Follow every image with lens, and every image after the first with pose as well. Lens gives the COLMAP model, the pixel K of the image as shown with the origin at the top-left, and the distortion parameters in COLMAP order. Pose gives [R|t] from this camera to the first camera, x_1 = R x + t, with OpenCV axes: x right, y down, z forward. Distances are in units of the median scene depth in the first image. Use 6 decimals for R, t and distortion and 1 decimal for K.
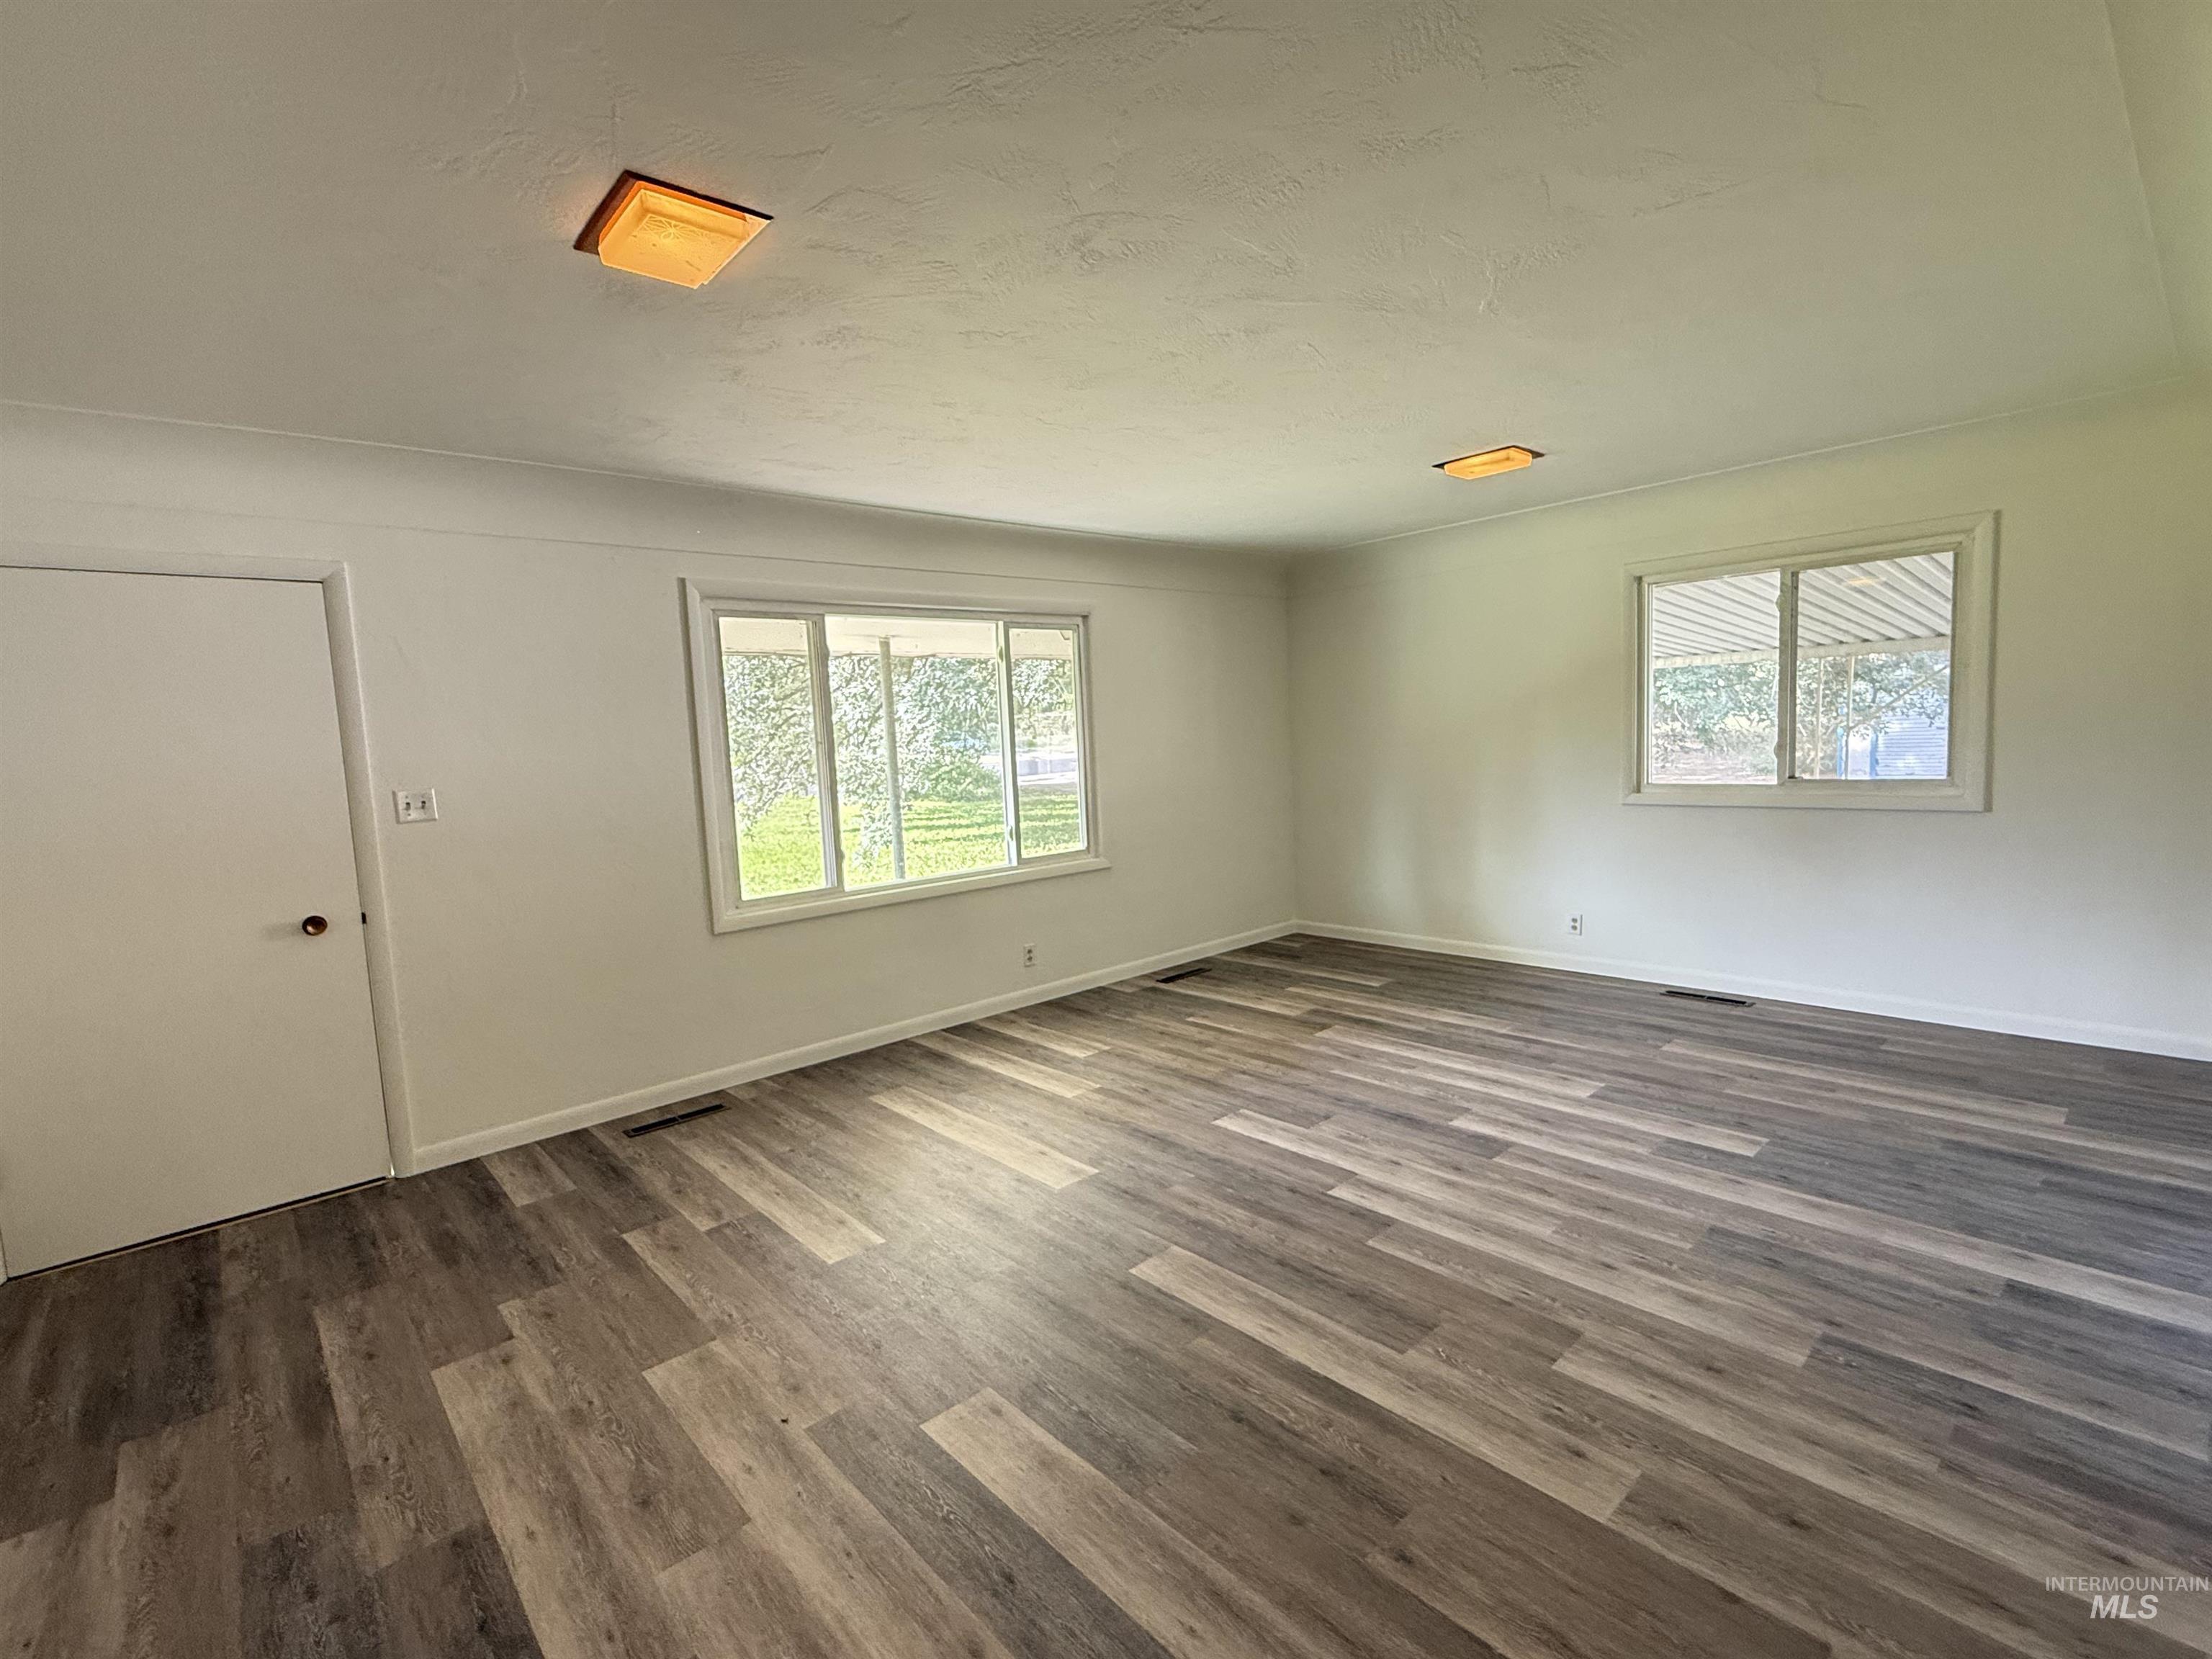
lens RADIAL K [[1013.7, 0, 1110.9], [0, 1013.7, 829.9], [0, 0, 1]] dist [0.000779, 0.001493]
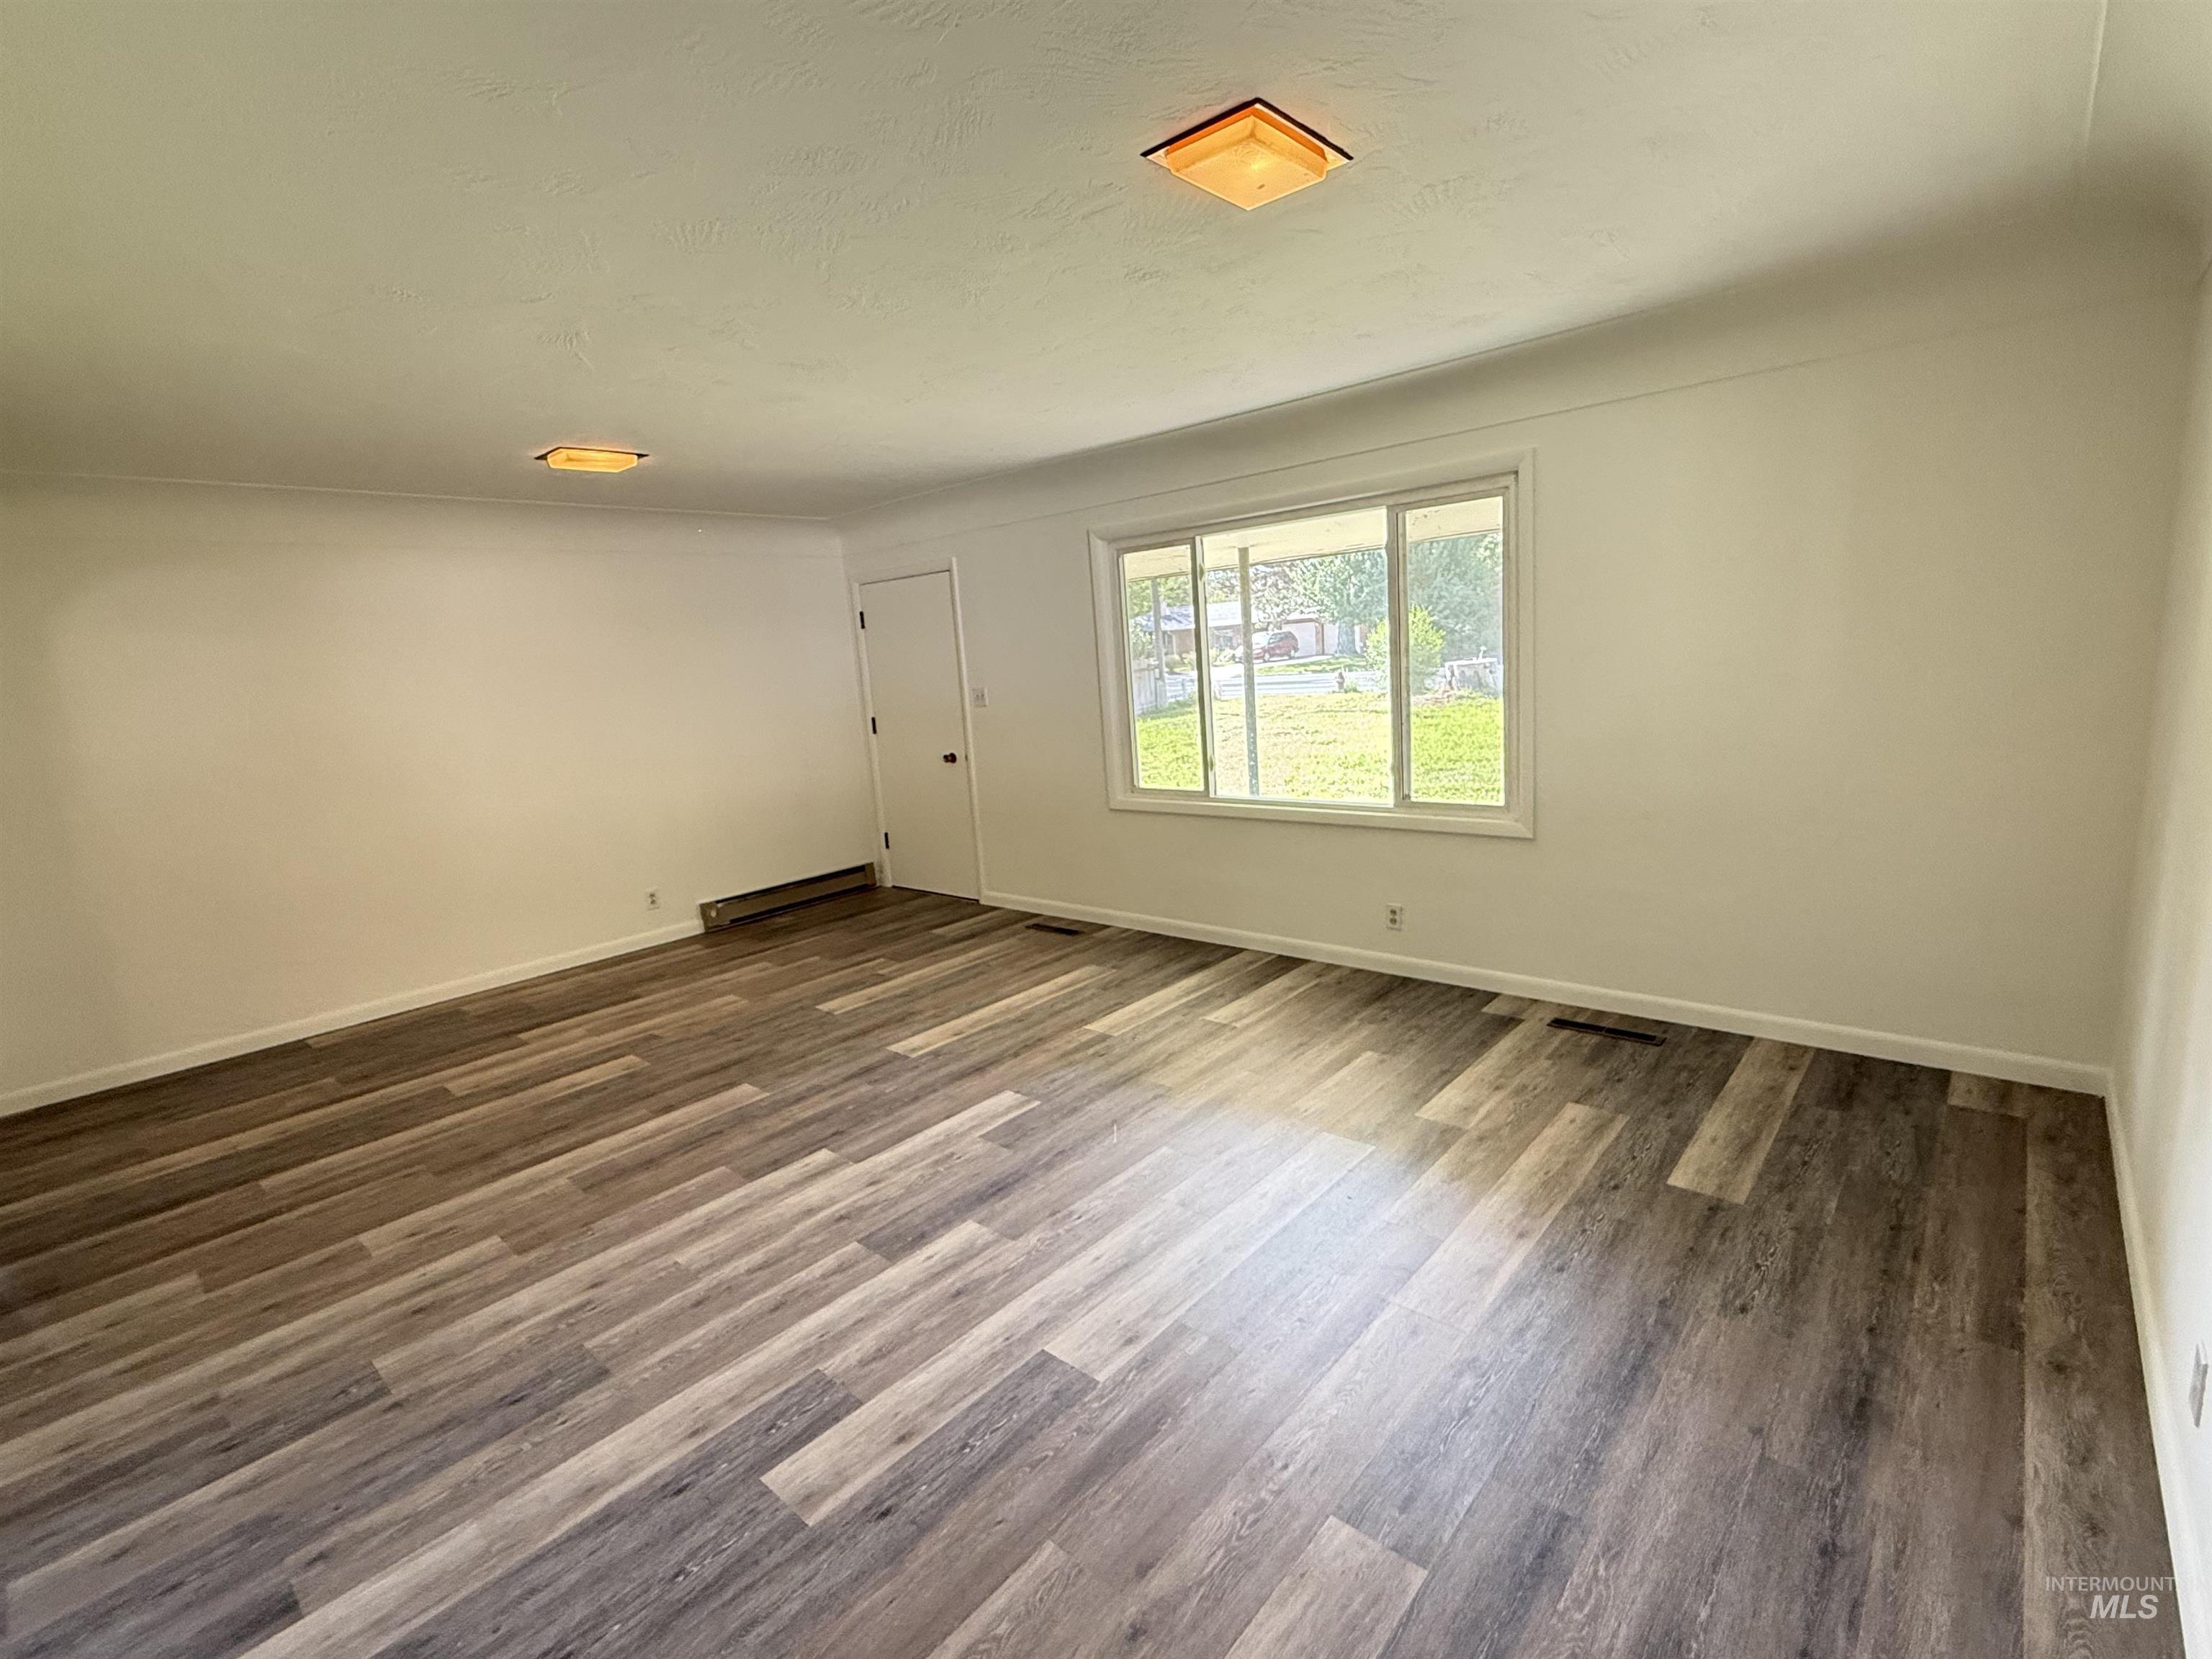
lens RADIAL K [[1013.7, 0, 1113.2], [0, 1013.7, 845.0], [0, 0, 1]] dist [0.000779, 0.001493]
pose [[0.106224, 0.229700, -0.967447, 1.100222], [-0.030501, 0.973247, 0.227729, -0.185818], [0.993874, 0.005317, 0.110388, 1.083806]]
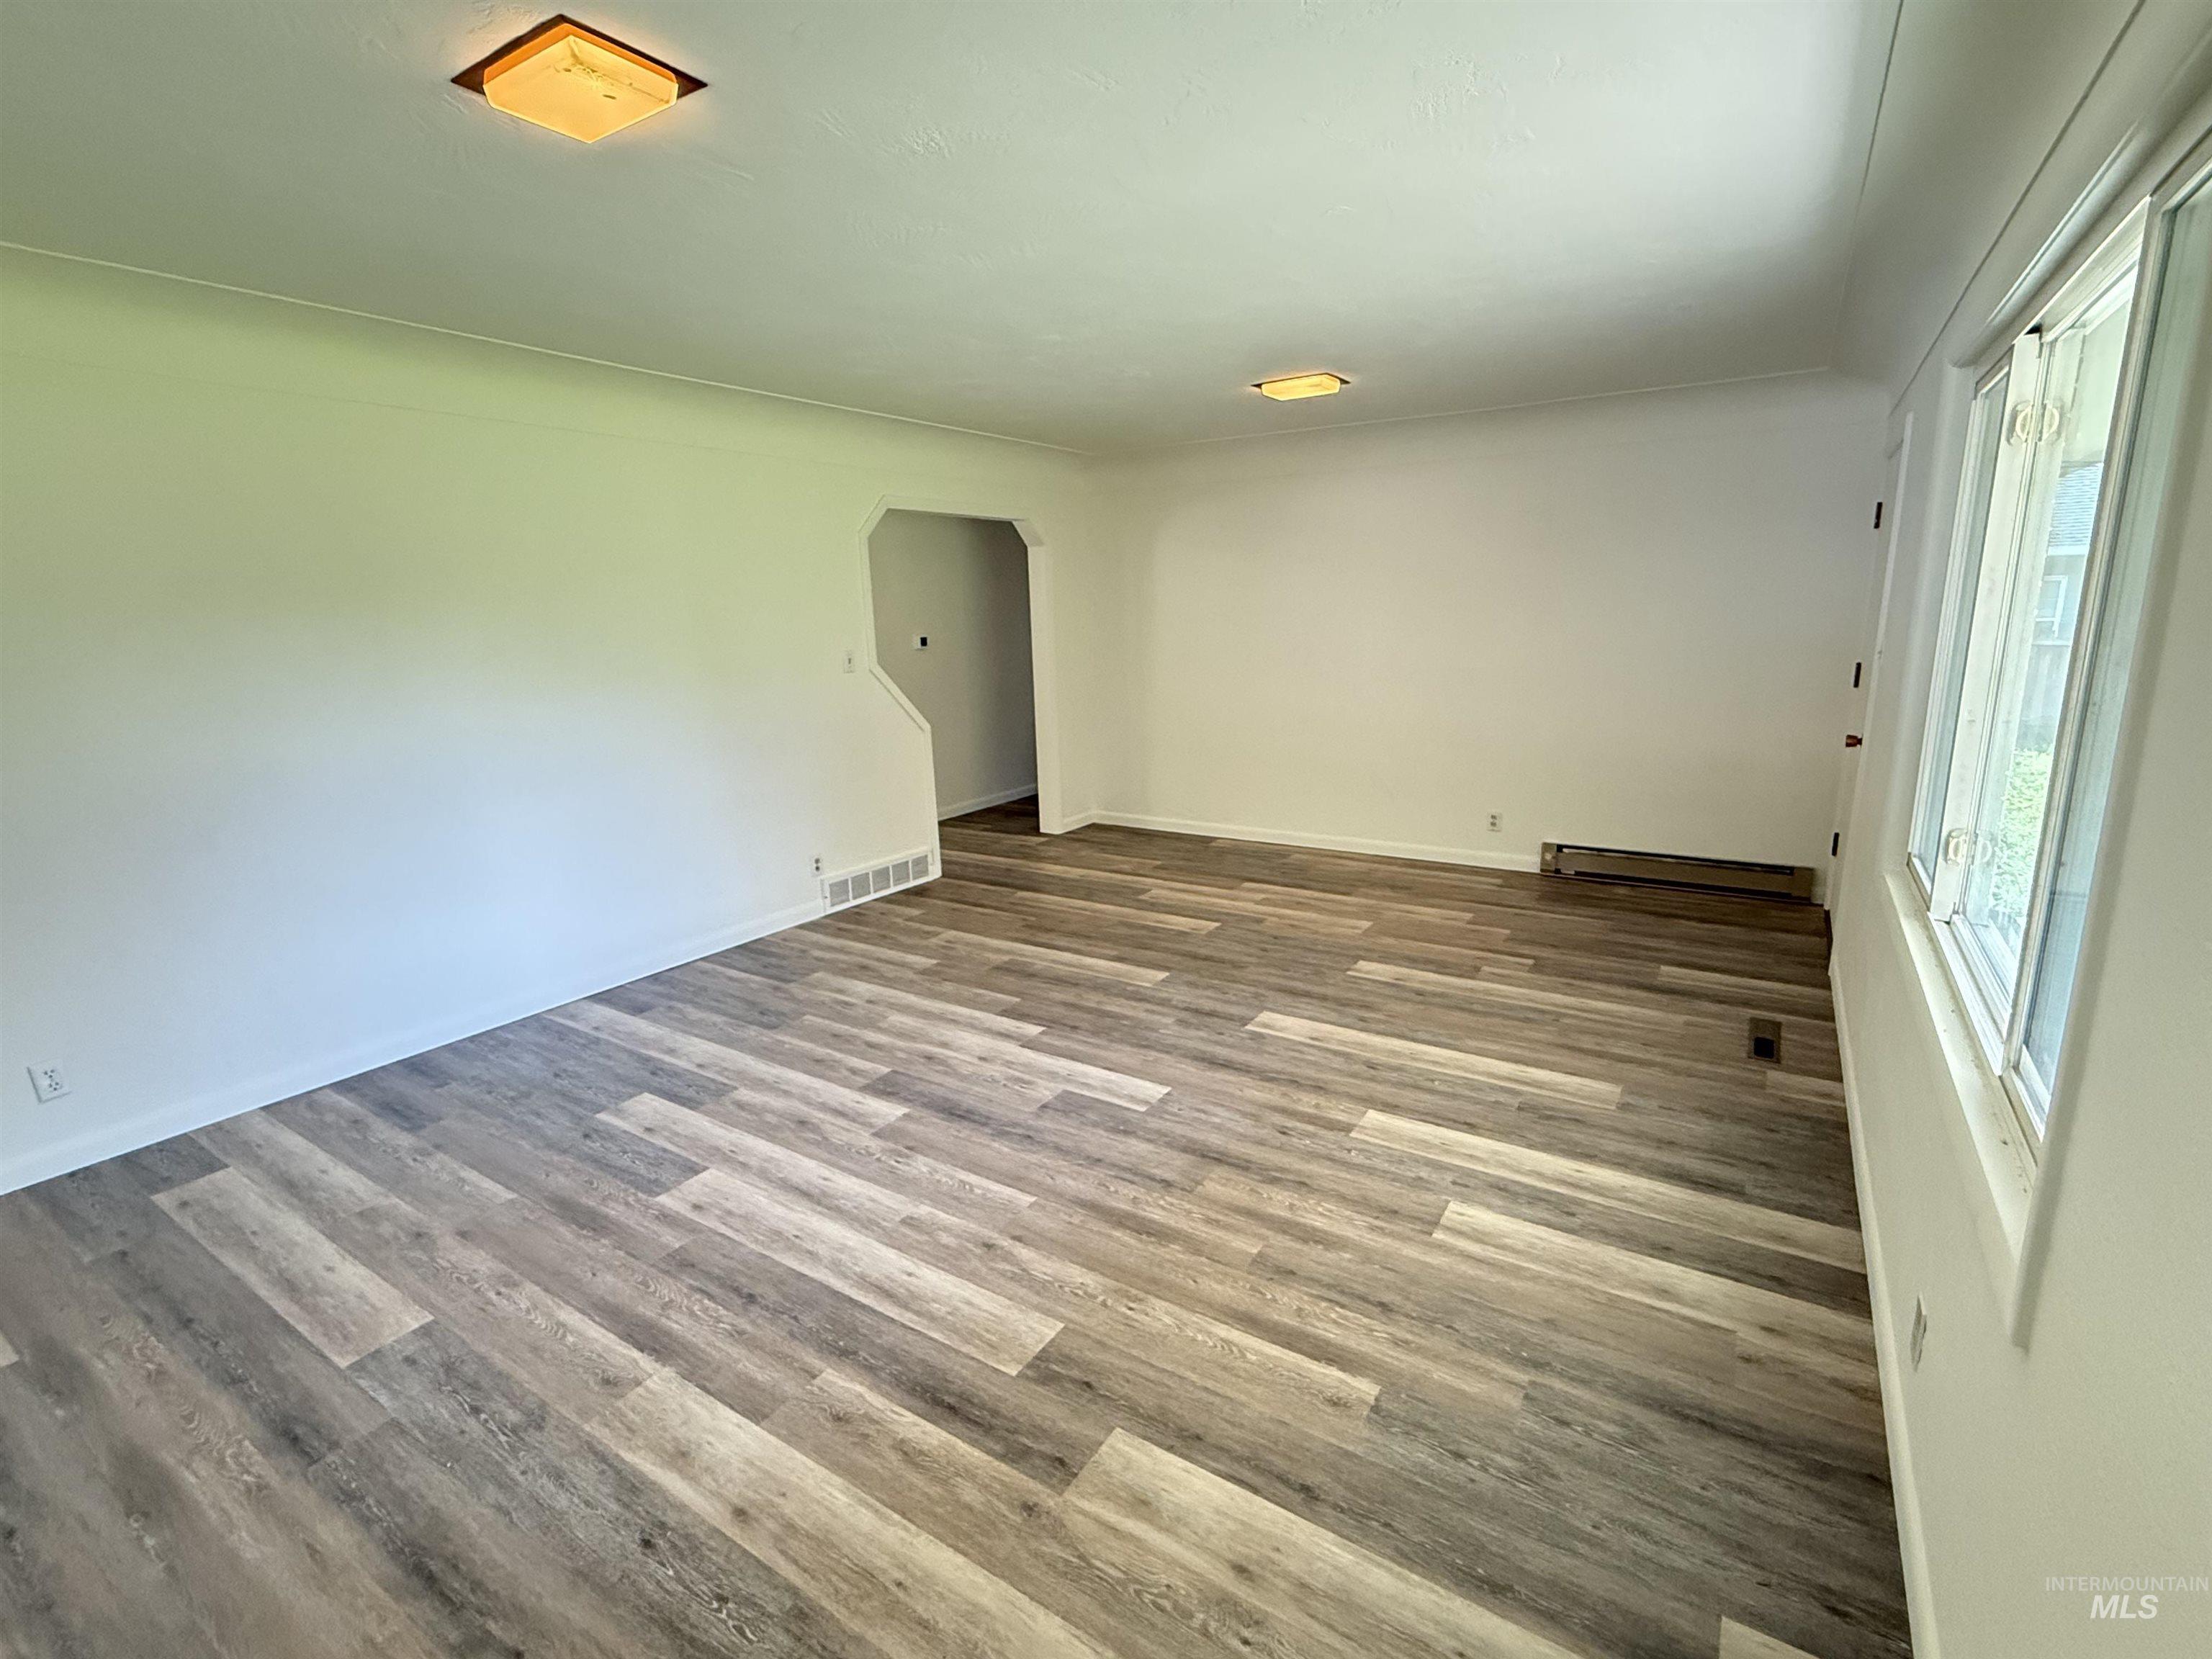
lens RADIAL K [[1013.7, 0, 1096.4], [0, 1013.7, 839.7], [0, 0, 1]] dist [0.000779, 0.001493]
pose [[-0.967689, 0.127256, -0.217680, 0.359092], [0.050608, 0.943757, 0.326745, -0.229365], [0.247017, 0.305171, -0.919703, 1.893452]]
